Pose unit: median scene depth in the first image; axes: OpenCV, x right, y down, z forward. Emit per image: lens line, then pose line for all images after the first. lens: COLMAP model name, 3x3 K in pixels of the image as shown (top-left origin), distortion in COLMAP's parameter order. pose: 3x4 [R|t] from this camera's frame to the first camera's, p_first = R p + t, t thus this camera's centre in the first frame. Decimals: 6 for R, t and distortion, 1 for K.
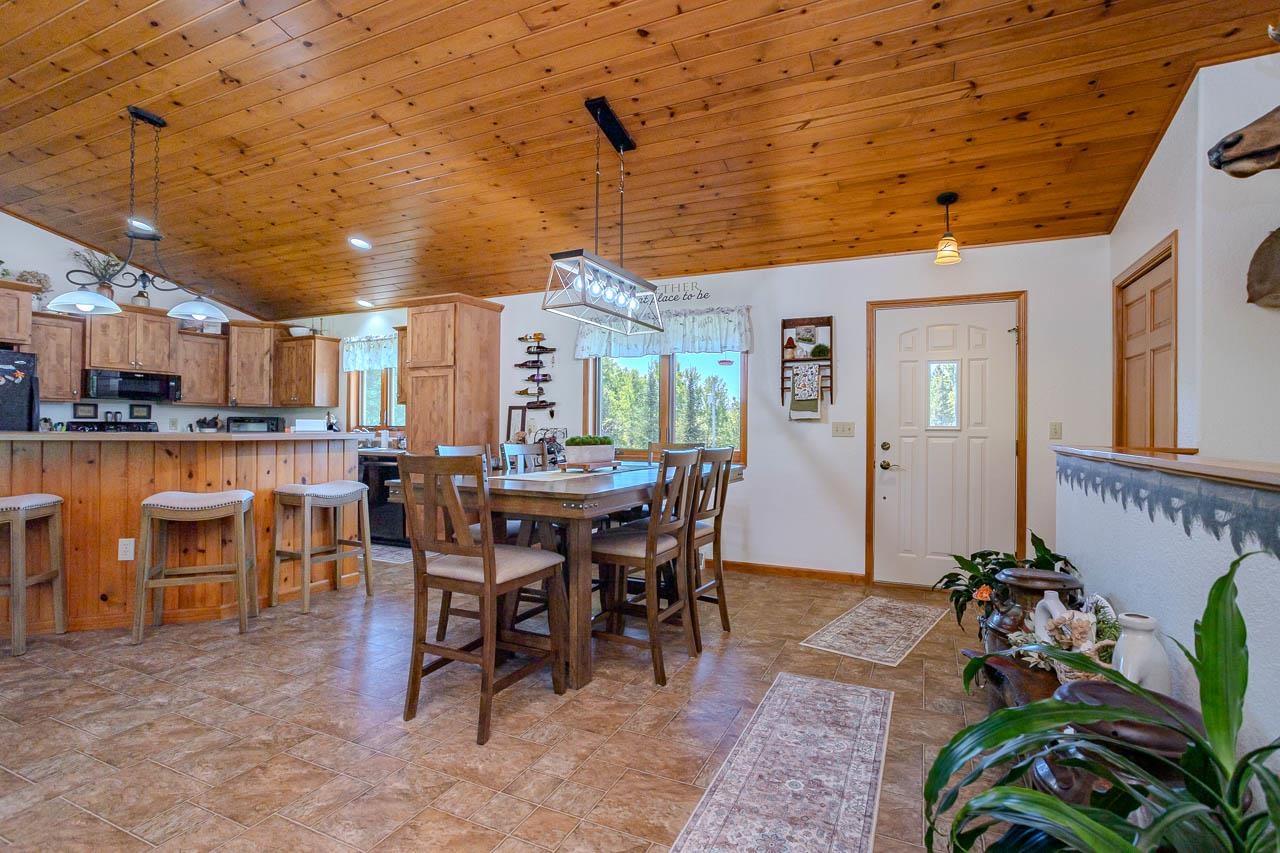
lens RADIAL K [[618.9, 0, 641.4], [0, 618.9, 421.7], [0, 0, 1]] dist [-0.043386, 0.026771]
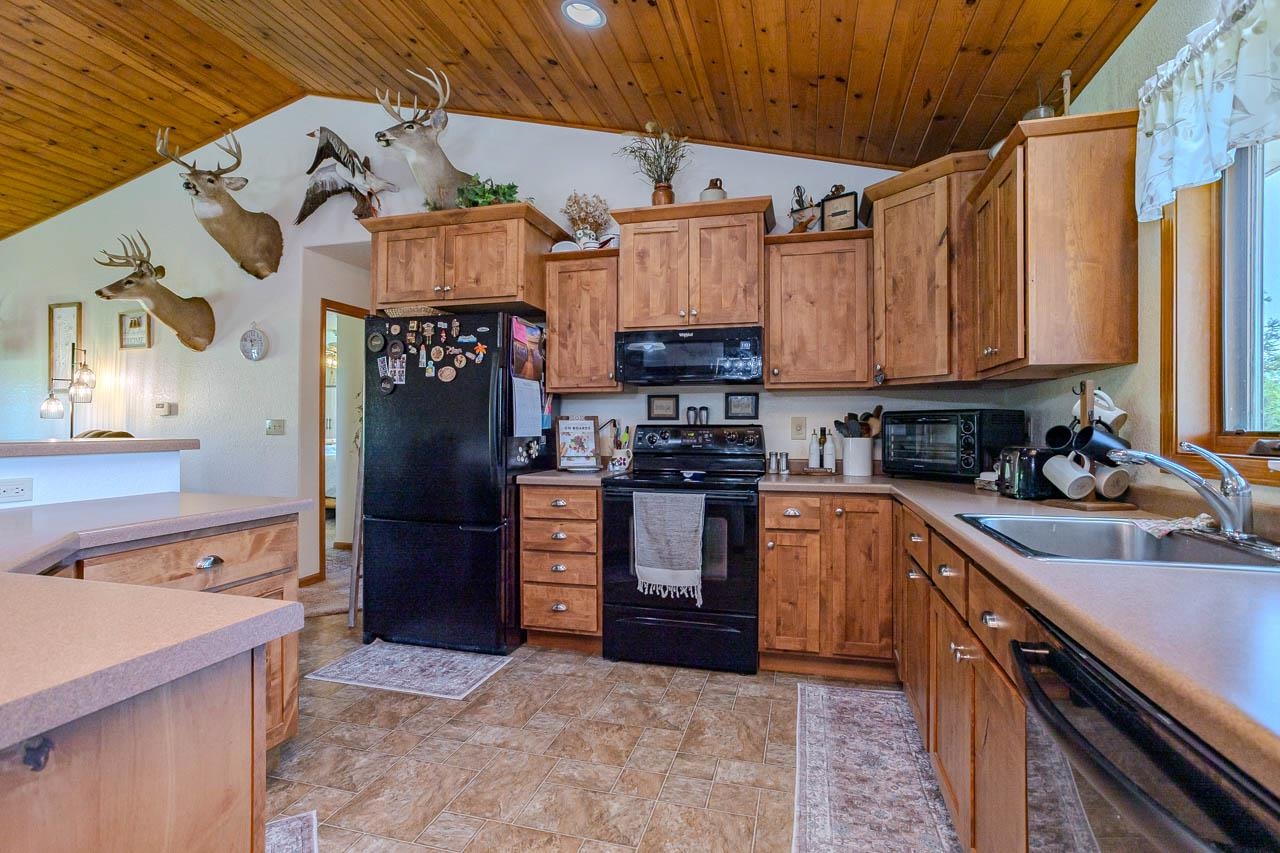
lens RADIAL K [[618.9, 0, 638.5], [0, 618.9, 429.6], [0, 0, 1]] dist [-0.043386, 0.026771]
pose [[0.171246, -0.002203, -0.985226, -0.324375], [0.006682, 0.999977, -0.001074, 0.005723], [0.985206, -0.006400, 0.171257, 0.904847]]
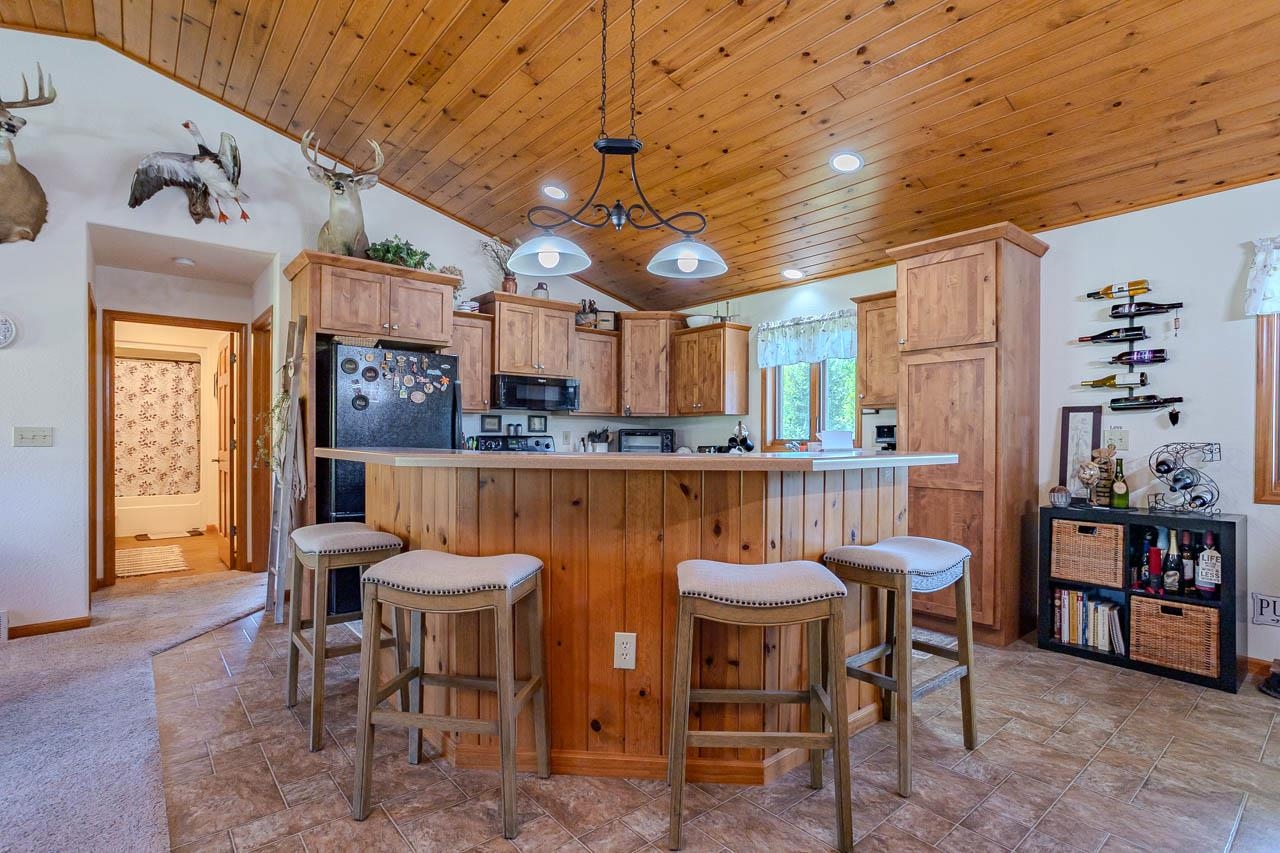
lens RADIAL K [[618.9, 0, 640.8], [0, 618.9, 432.1], [0, 0, 1]] dist [-0.043386, 0.026771]
pose [[0.911916, -0.007270, -0.410312, -0.364203], [0.006947, 0.999973, -0.002277, -0.001732], [0.410317, -0.000775, 0.911943, 0.284570]]
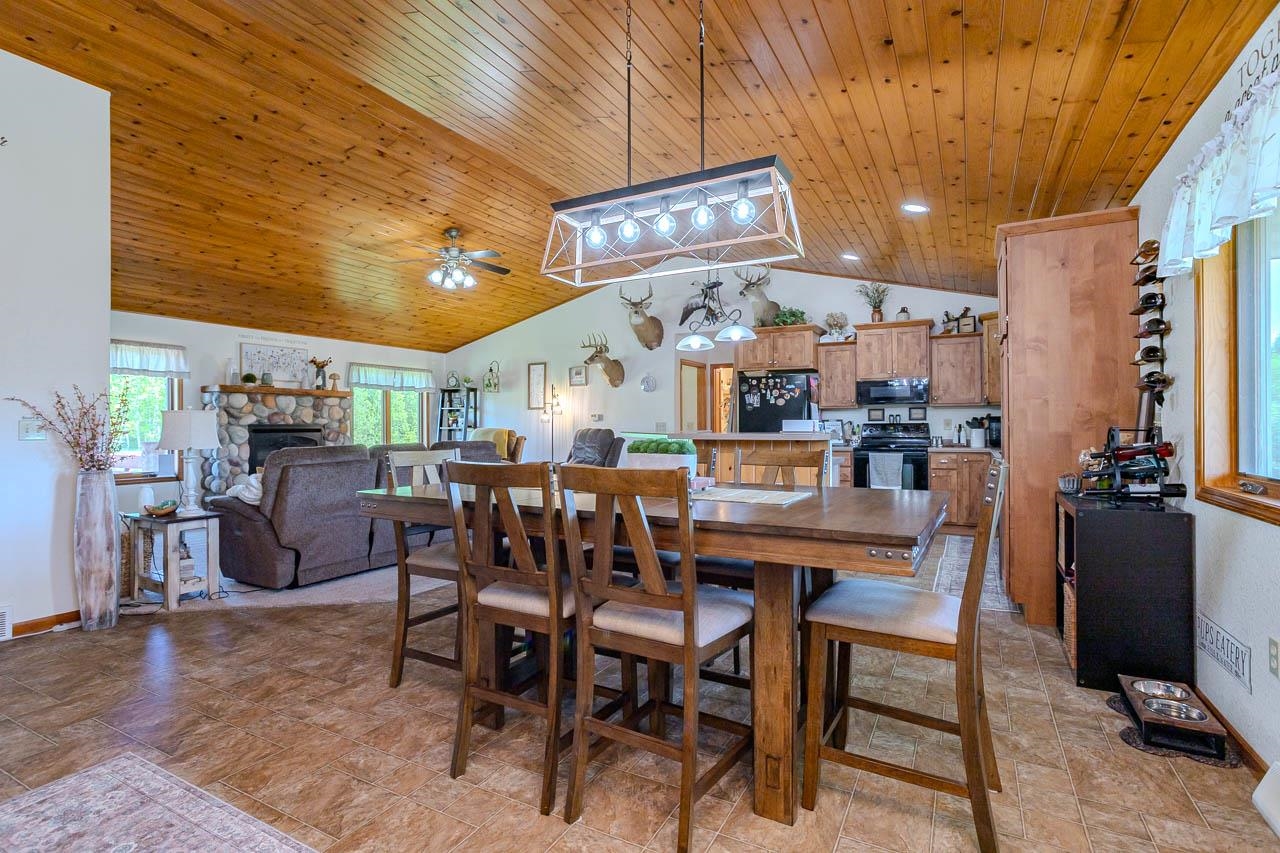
lens RADIAL K [[618.9, 0, 639.8], [0, 618.9, 423.3], [0, 0, 1]] dist [-0.043386, 0.026771]
pose [[-0.061277, -0.009330, -0.998077, 0.371367], [0.013542, 0.999856, -0.010178, 0.006410], [0.998029, -0.014140, -0.061142, 0.621981]]
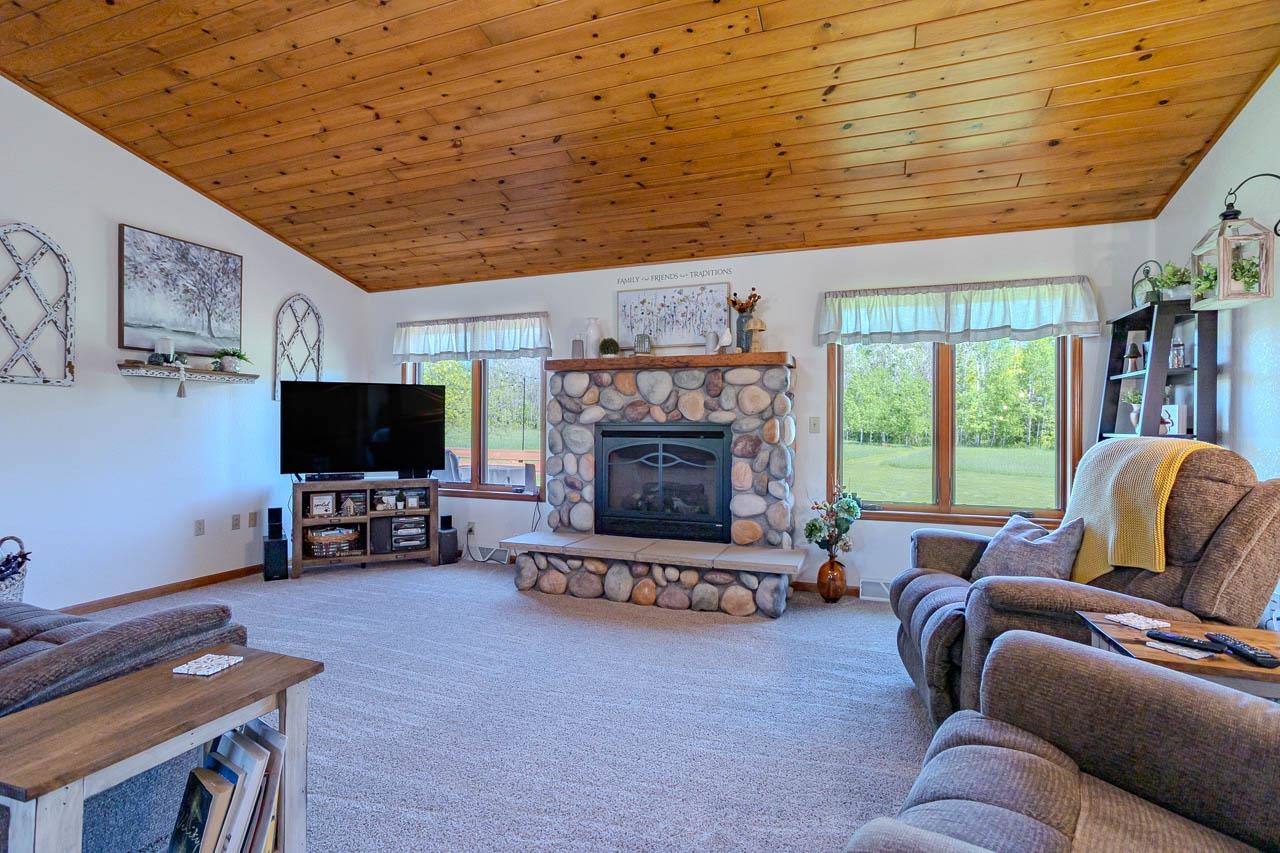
lens RADIAL K [[618.9, 0, 633.9], [0, 618.9, 423.2], [0, 0, 1]] dist [-0.043386, 0.026771]
pose [[-0.997776, -0.011897, -0.065587, -0.892456], [-0.010865, 0.999812, -0.016067, -0.002722], [0.065766, -0.015318, -0.997717, 0.512436]]
